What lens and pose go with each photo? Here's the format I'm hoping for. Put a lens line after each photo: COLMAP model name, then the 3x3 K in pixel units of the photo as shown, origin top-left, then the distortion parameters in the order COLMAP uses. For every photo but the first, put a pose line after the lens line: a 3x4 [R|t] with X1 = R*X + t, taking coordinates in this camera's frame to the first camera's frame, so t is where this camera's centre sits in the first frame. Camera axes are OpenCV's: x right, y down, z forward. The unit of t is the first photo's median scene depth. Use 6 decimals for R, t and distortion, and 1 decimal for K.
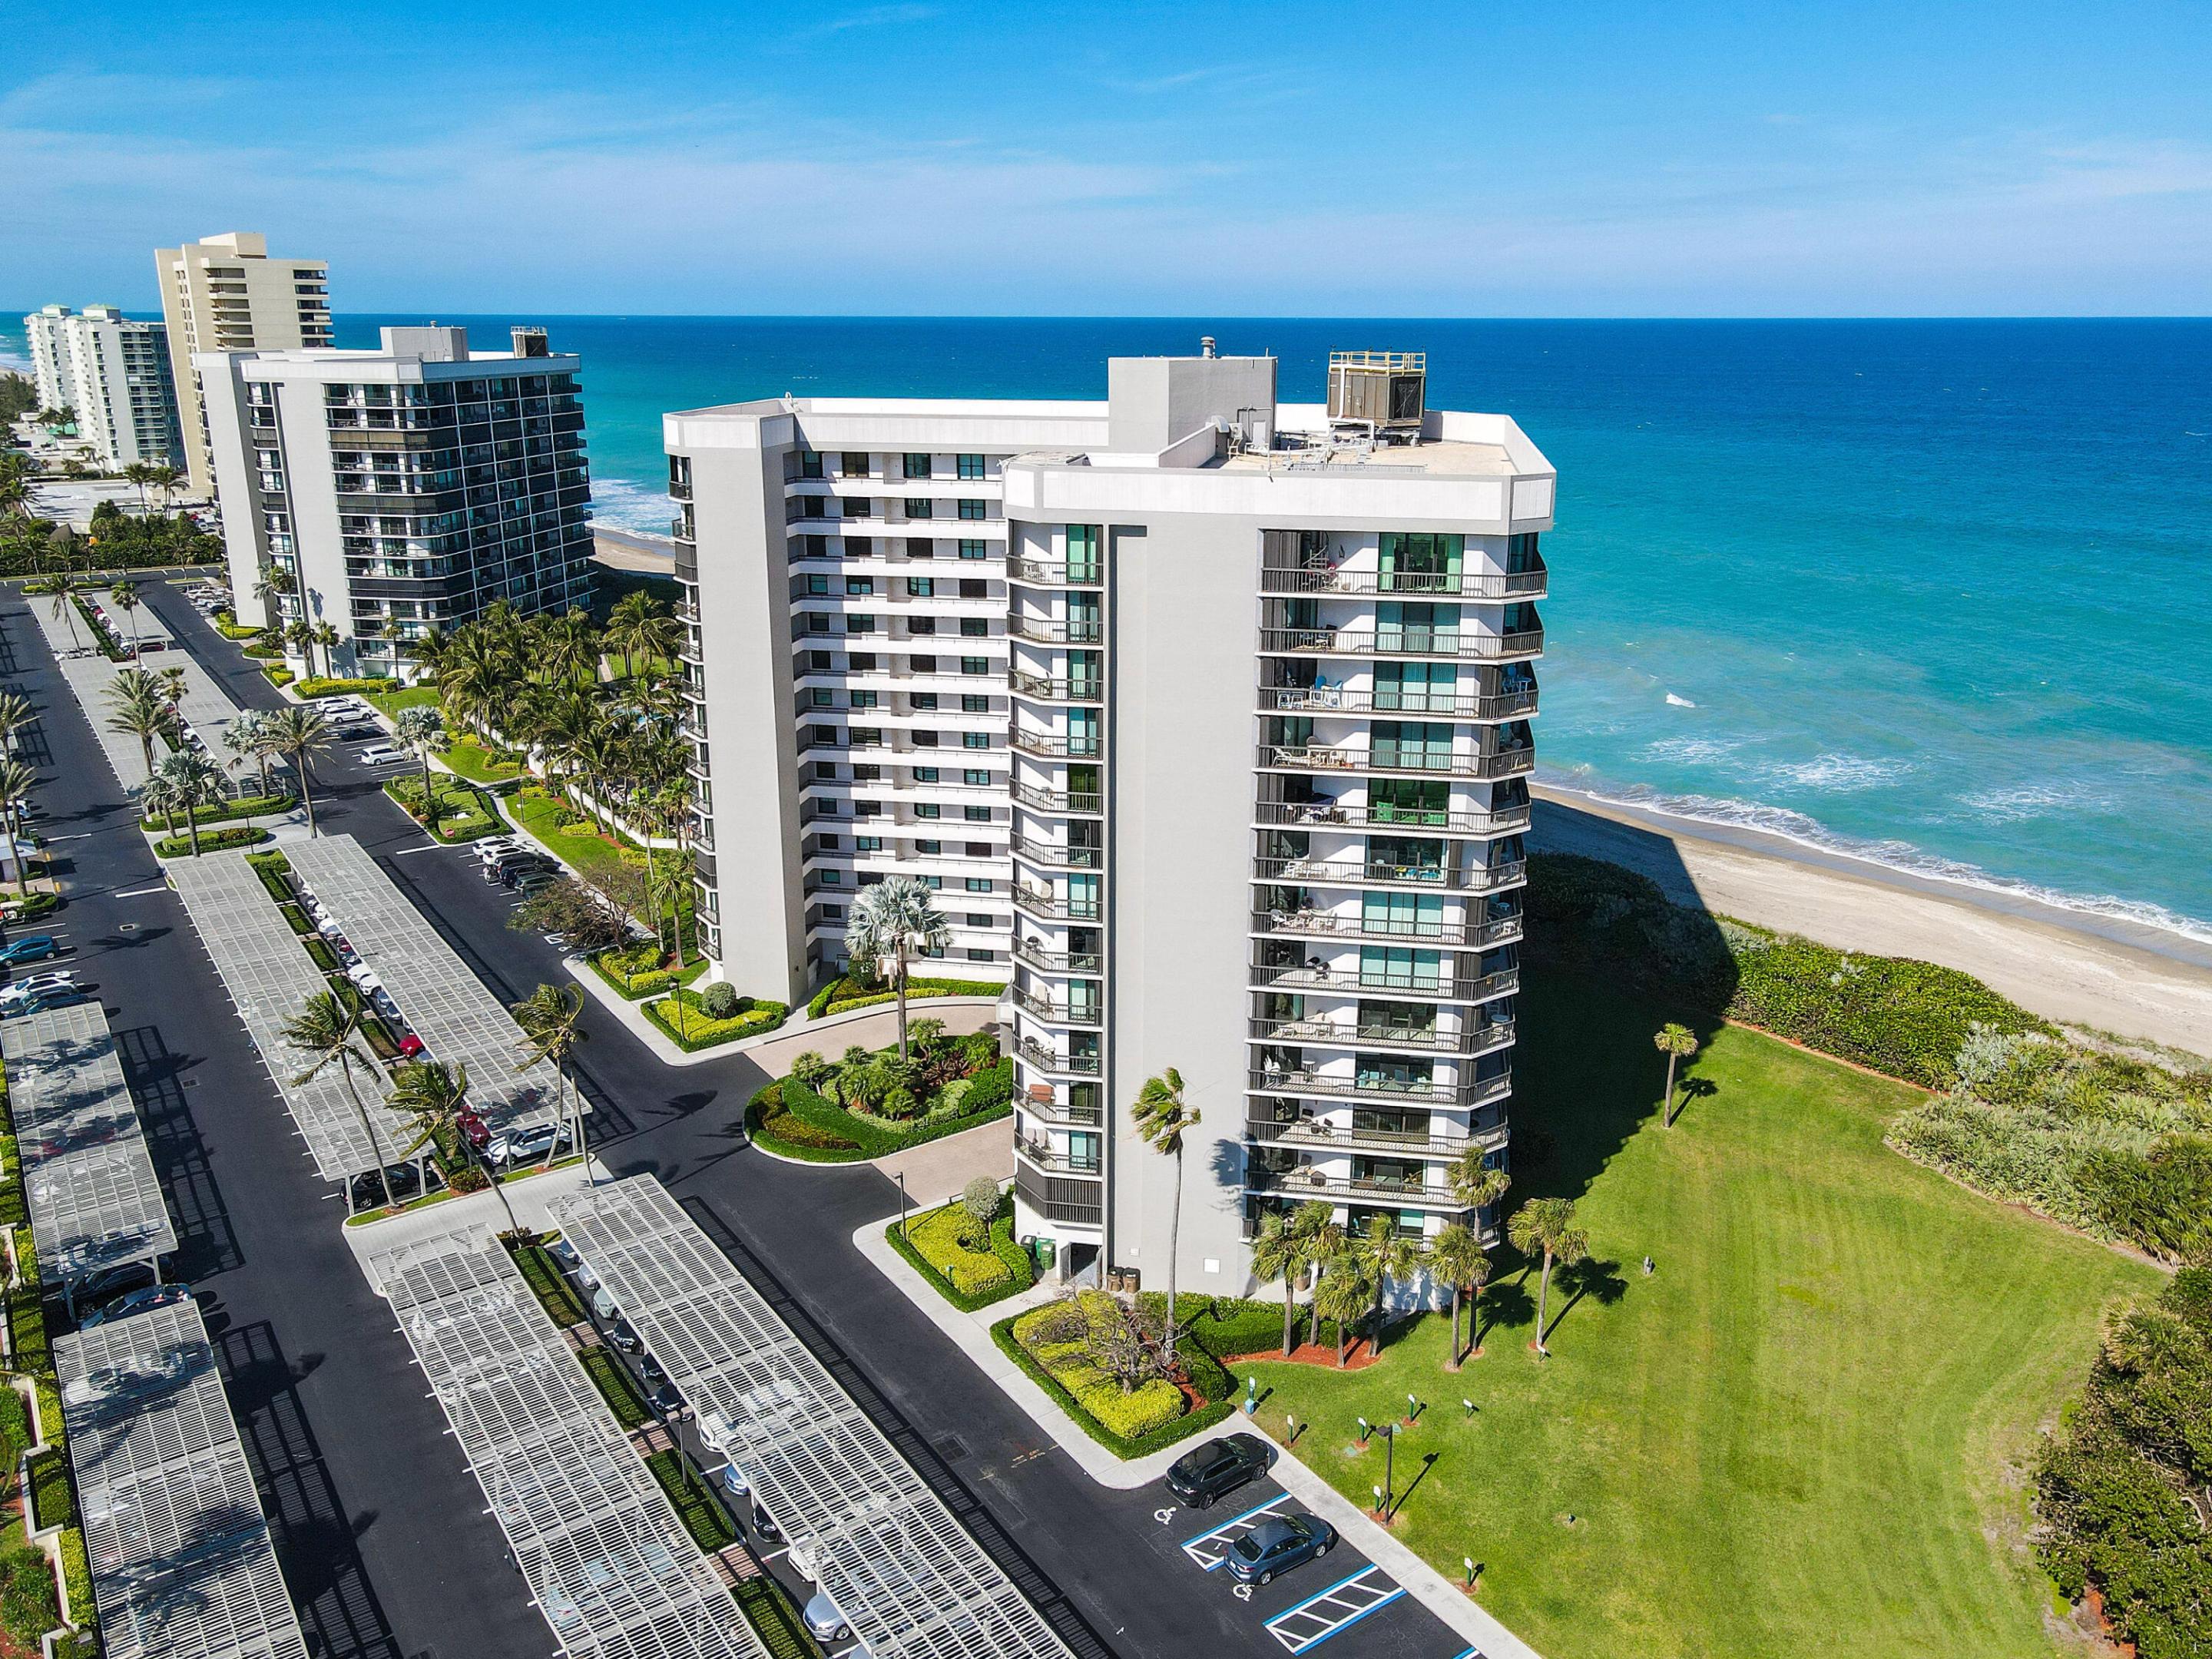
lens RADIAL K [[1685.6, 0, 1103.0], [0, 1685.6, 798.8], [0, 0, 1]] dist [0.031227, 0.002989]
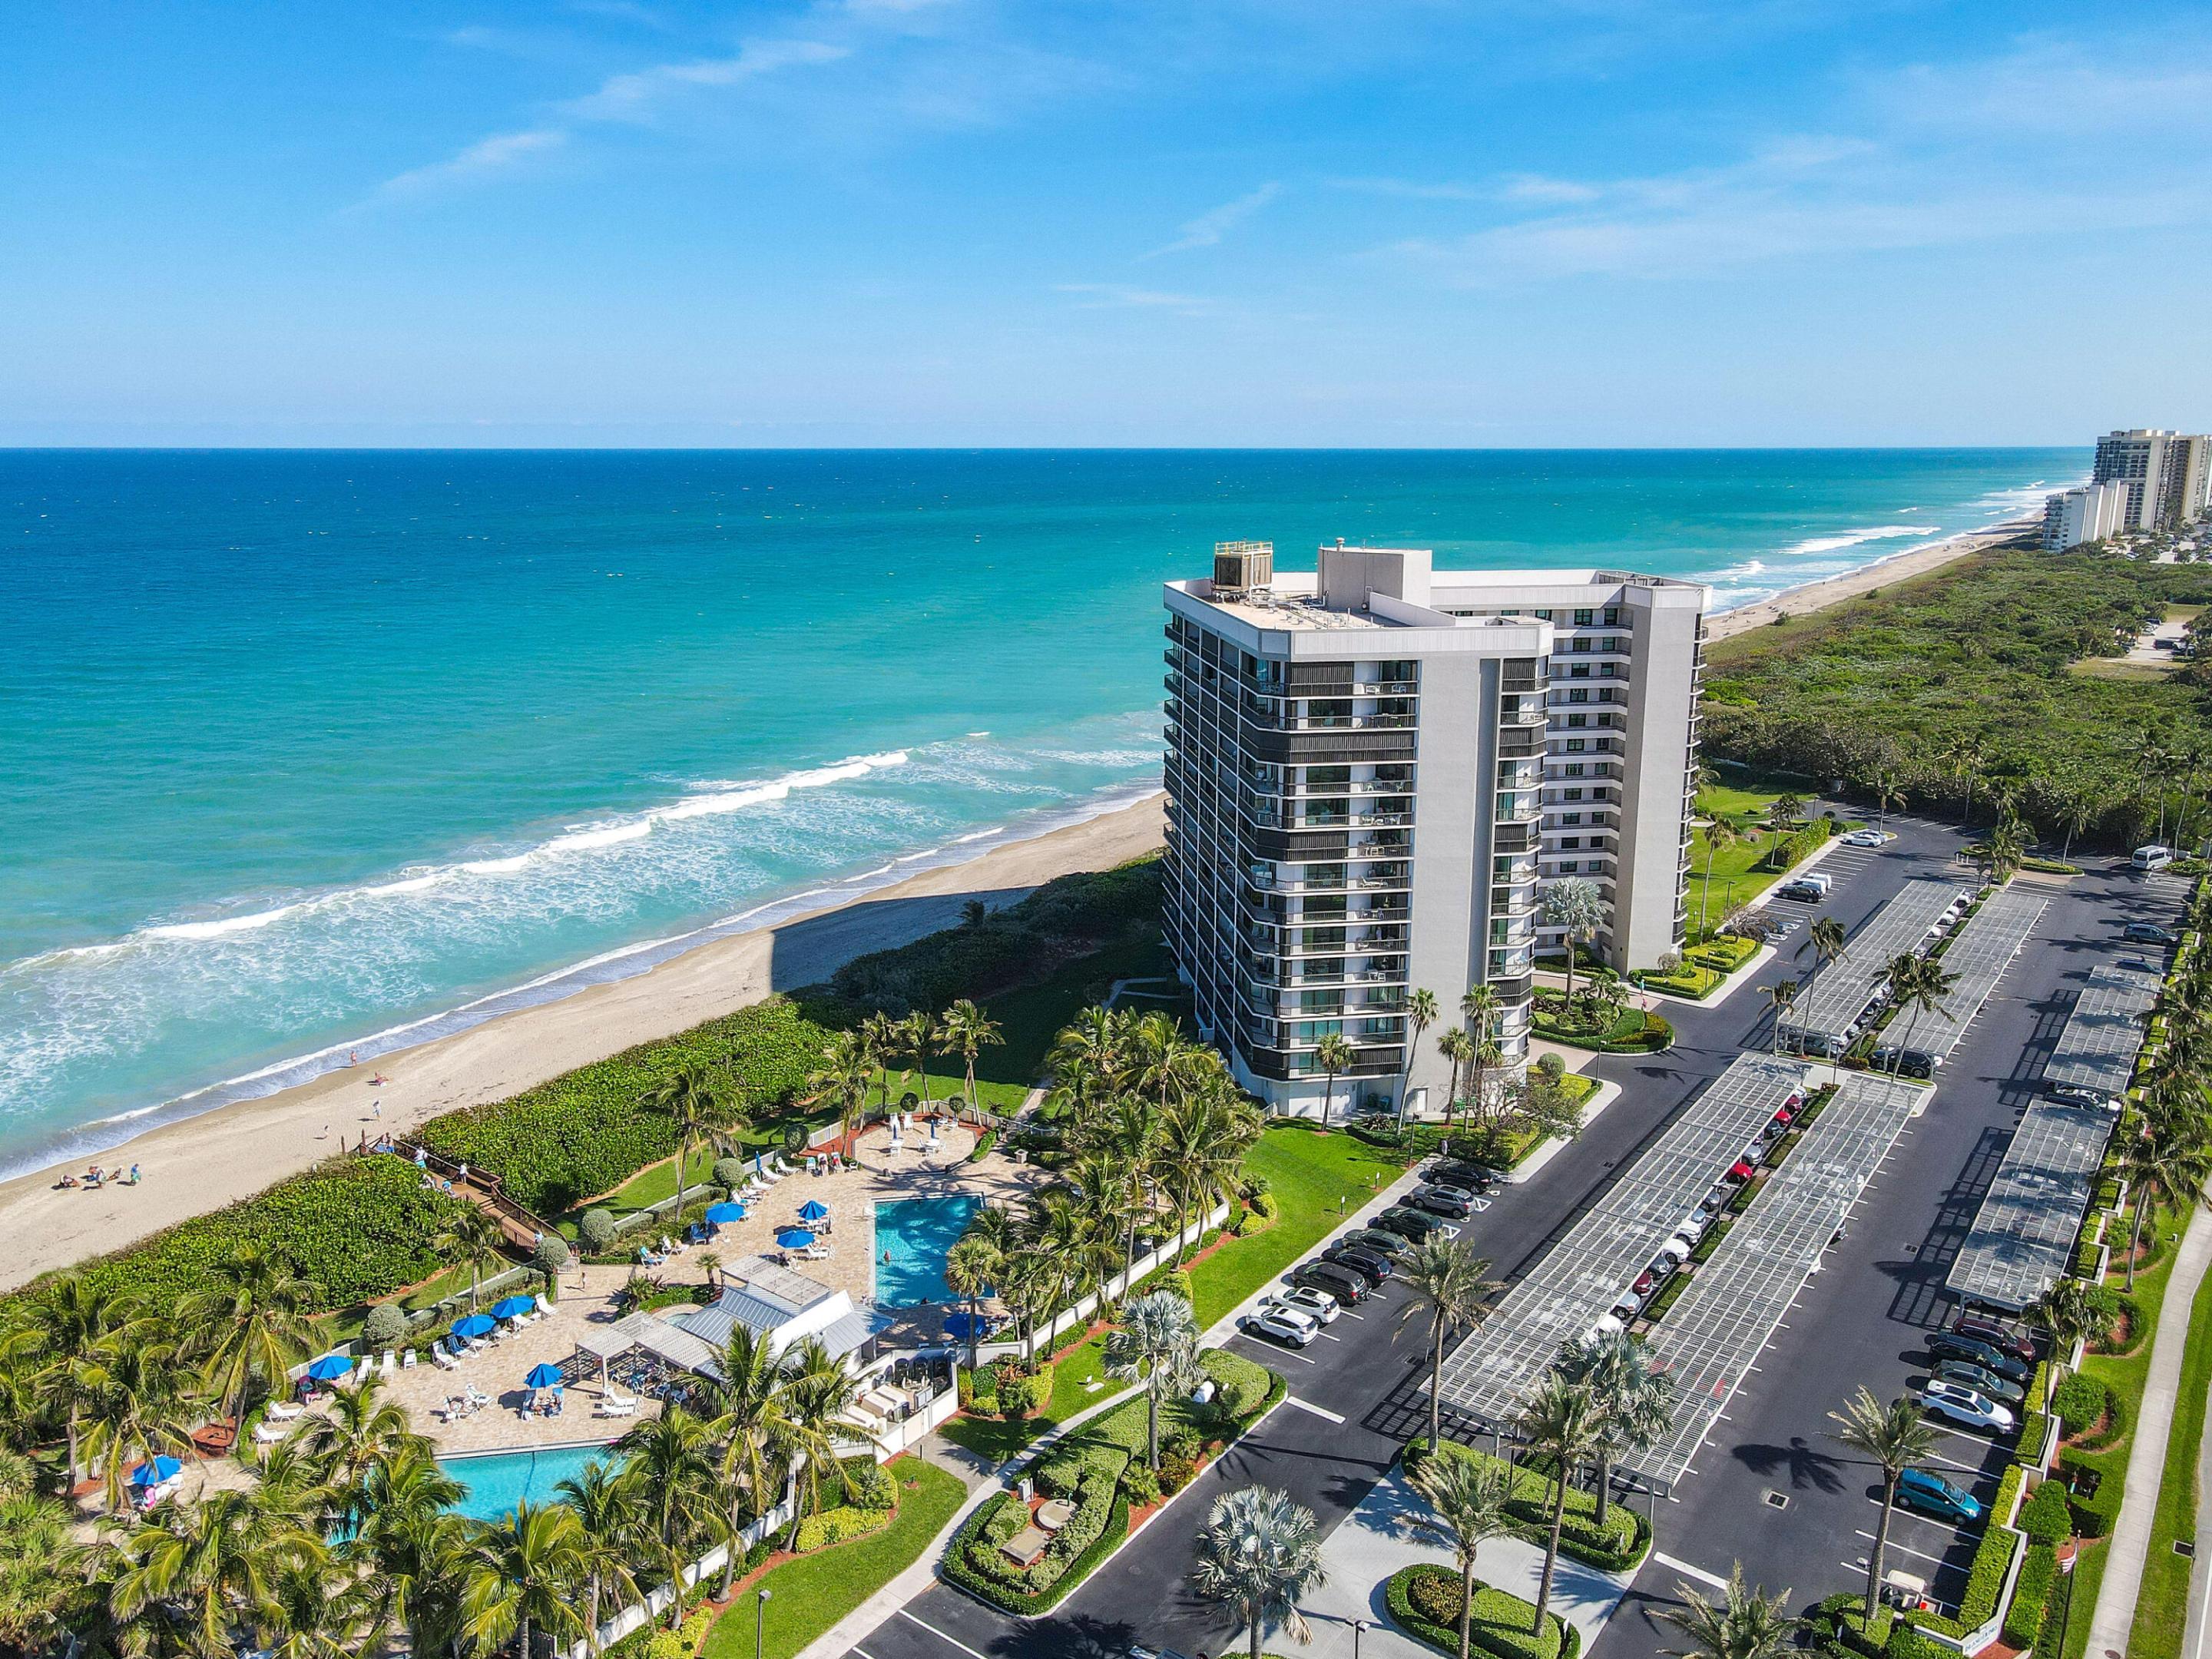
lens RADIAL K [[1641.3, 0, 1114.5], [0, 1641.3, 792.2], [0, 0, 1]] dist [0.019540, 0.010491]
pose [[-0.333209, -0.199748, 0.921451, -1.195860], [0.261831, 0.919258, 0.293954, -0.512430], [-0.905768, 0.339212, -0.254005, 1.518252]]
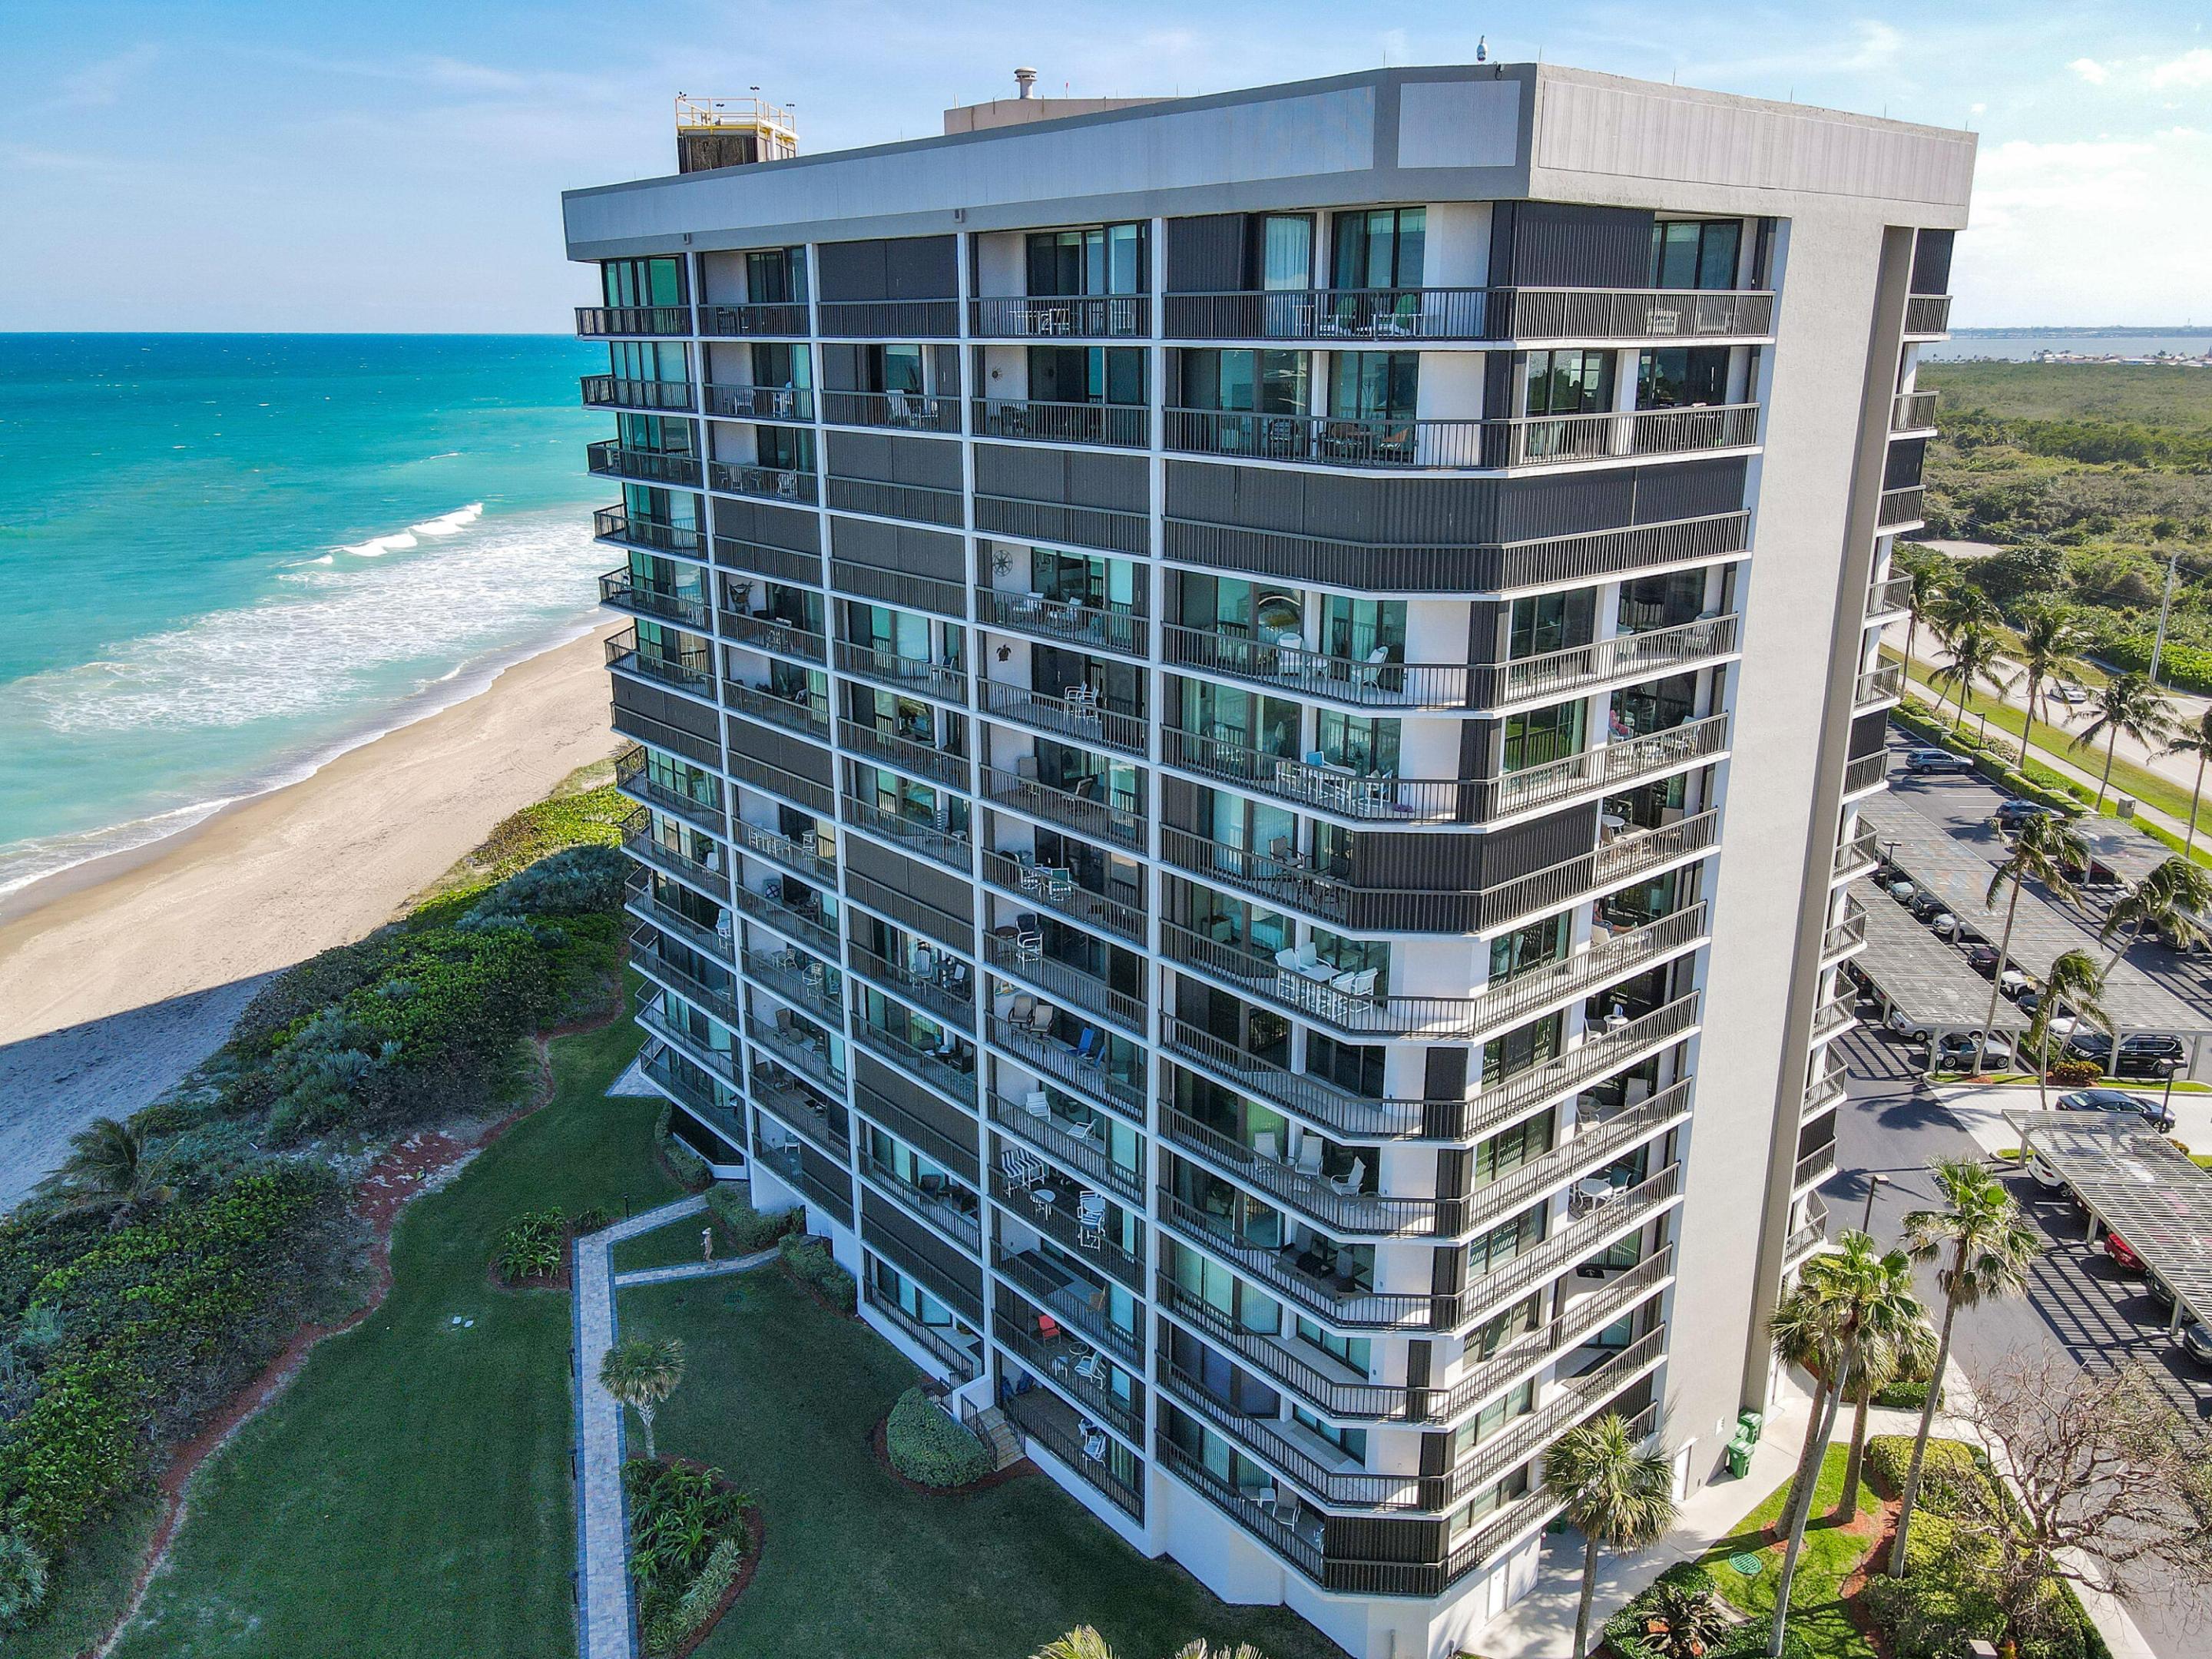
lens RADIAL K [[1627.8, 0, 1112.1], [0, 1627.8, 794.5], [0, 0, 1]] dist [0.010487, 0.010794]
pose [[-0.777209, -0.174700, 0.604505, -0.344812], [0.175335, 0.862512, 0.474691, -0.296939], [-0.604321, 0.474925, -0.639721, 1.378162]]
